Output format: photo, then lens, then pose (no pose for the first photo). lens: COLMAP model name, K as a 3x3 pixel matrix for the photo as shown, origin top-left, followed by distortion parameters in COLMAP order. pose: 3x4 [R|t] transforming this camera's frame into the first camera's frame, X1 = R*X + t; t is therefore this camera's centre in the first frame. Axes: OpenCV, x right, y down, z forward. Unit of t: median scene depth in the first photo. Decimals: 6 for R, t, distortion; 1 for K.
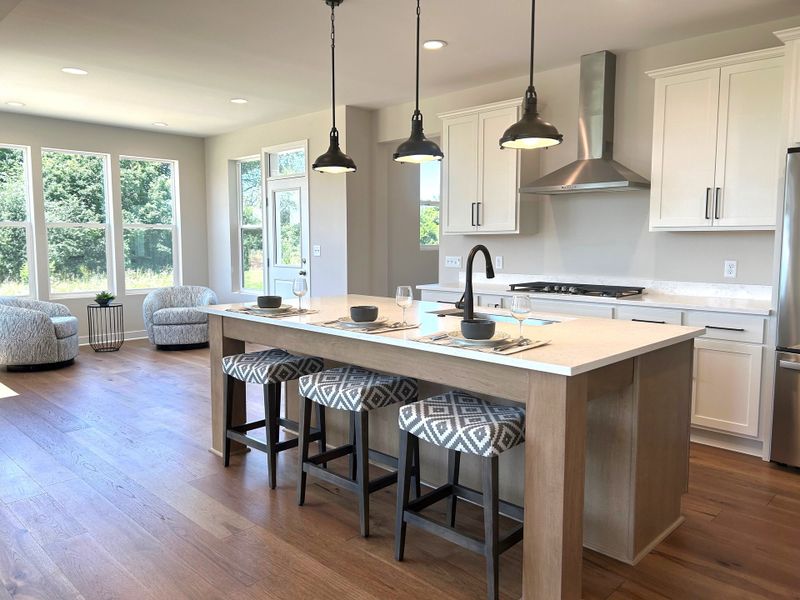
lens RADIAL K [[600.8, 0, 392.7], [0, 600.8, 301.2], [0, 0, 1]] dist [0.032431, -0.034408]
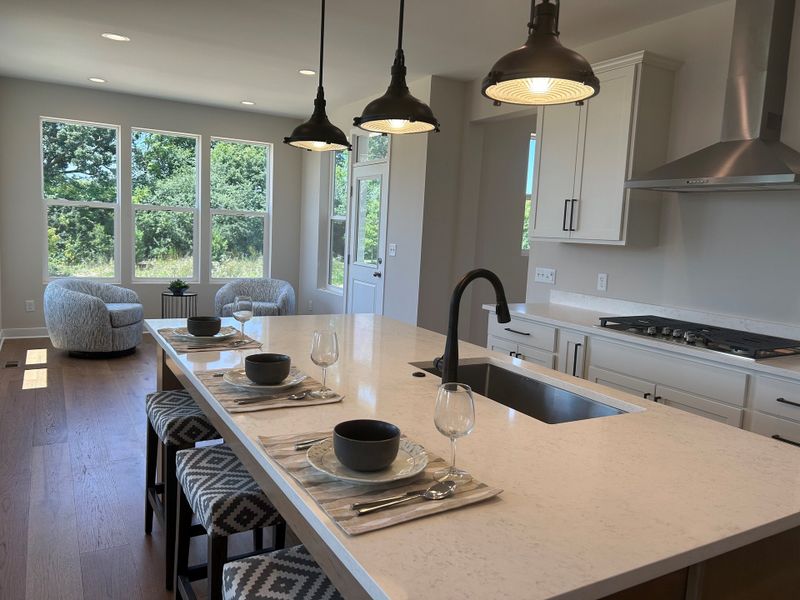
lens RADIAL K [[600.8, 0, 392.7], [0, 600.8, 301.2], [0, 0, 1]] dist [0.032431, -0.034408]
pose [[0.962285, 0.080711, -0.259796, 0.130850], [-0.077195, 0.996734, 0.023724, -0.040977], [0.260862, -0.002774, 0.965372, 0.230456]]
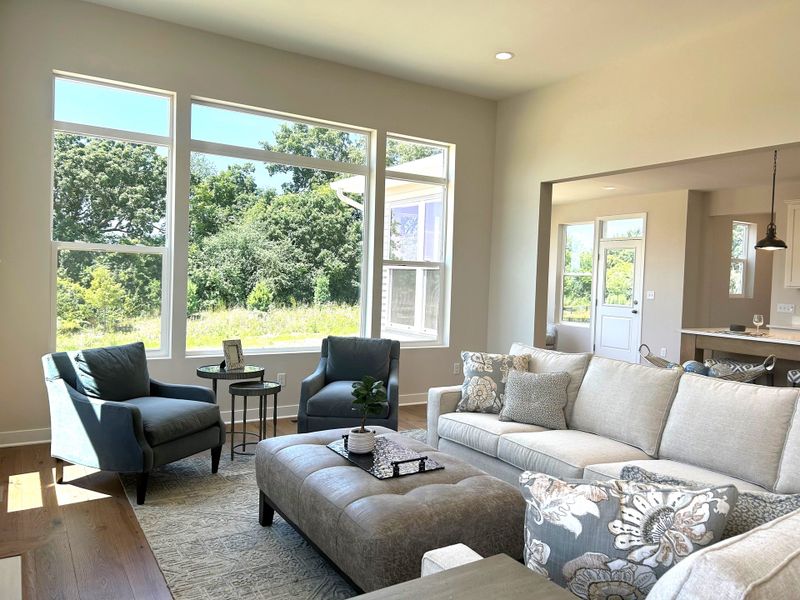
lens RADIAL K [[597.3, 0, 399.5], [0, 597.3, 297.4], [0, 0, 1]] dist [0.024469, -0.004986]
pose [[0.974903, 0.041635, -0.218704, -0.488645], [-0.057488, 0.996121, -0.066624, 0.052048], [0.215082, 0.077525, 0.973514, -0.524989]]
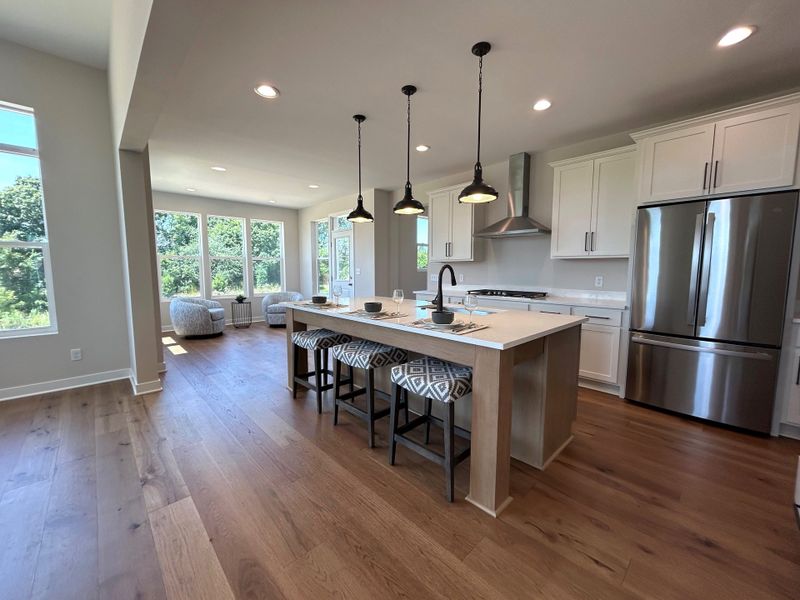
lens RADIAL K [[322.0, 0, 398.7], [0, 322.0, 302.6], [0, 0, 1]] dist [-0.009042, -0.000053]
pose [[0.999625, 0.003946, -0.027084, 0.023651], [-0.003845, 0.999985, 0.003786, 0.002820], [0.027099, -0.003681, 0.999626, 0.080098]]
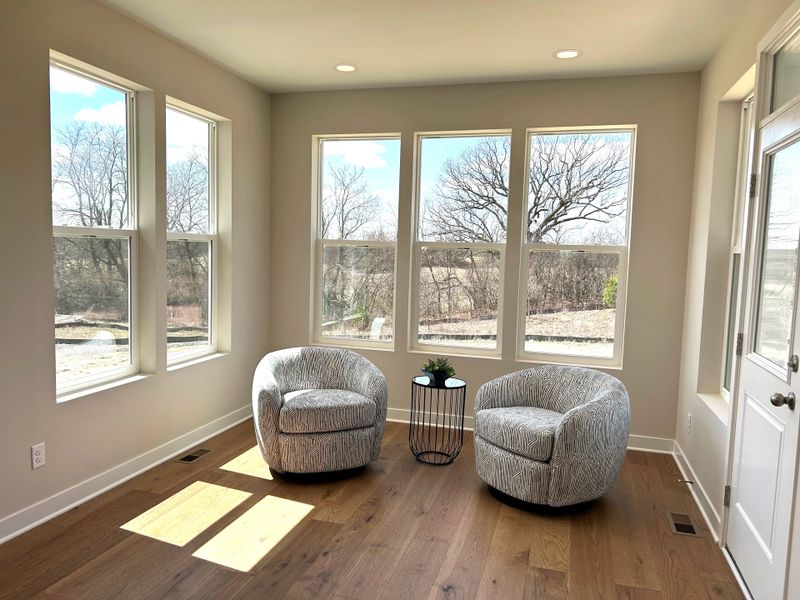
lens RADIAL K [[600.8, 0, 392.7], [0, 600.8, 301.2], [0, 0, 1]] dist [0.032431, -0.034408]
pose [[0.473883, 0.089571, -0.876020, 0.031996], [-0.119353, 0.992167, 0.036883, -0.113687], [0.872462, 0.087078, 0.480861, 0.890433]]
